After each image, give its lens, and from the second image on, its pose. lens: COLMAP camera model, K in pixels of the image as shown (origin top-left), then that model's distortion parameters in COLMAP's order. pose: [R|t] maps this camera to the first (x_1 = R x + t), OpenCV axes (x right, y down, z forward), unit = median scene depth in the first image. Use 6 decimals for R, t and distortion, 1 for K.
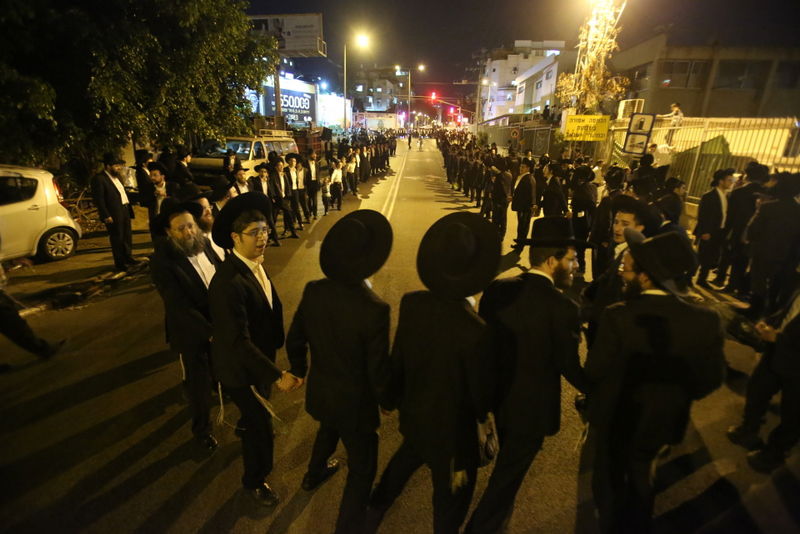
lens RADIAL K [[380.4, 0, 400.0], [0, 380.4, 267.0], [0, 0, 1]] dist [-0.025553, -0.000051]
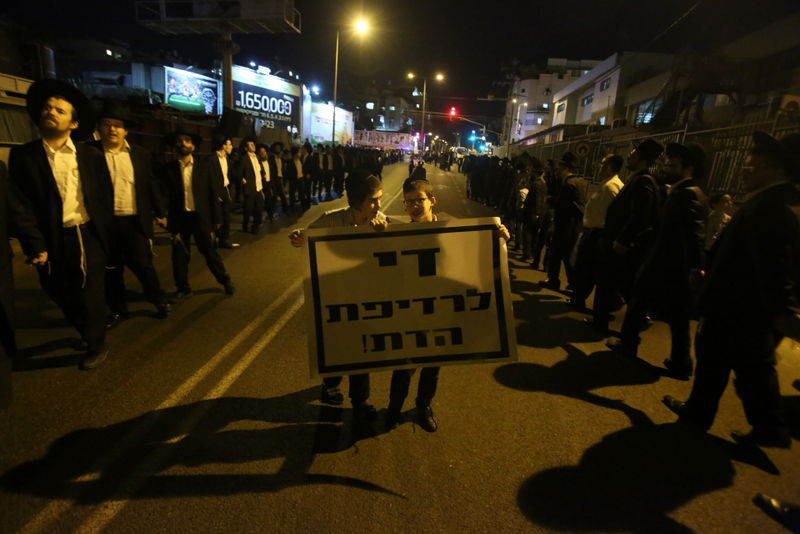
lens RADIAL K [[421.8, 0, 400.0], [0, 421.8, 267.0], [0, 0, 1]] dist [-0.000216, -0.000005]
pose [[0.998607, 0.047678, -0.022586, 0.008987], [-0.049459, 0.995041, -0.086299, -0.026959], [0.018360, 0.087296, 0.996013, 0.099743]]
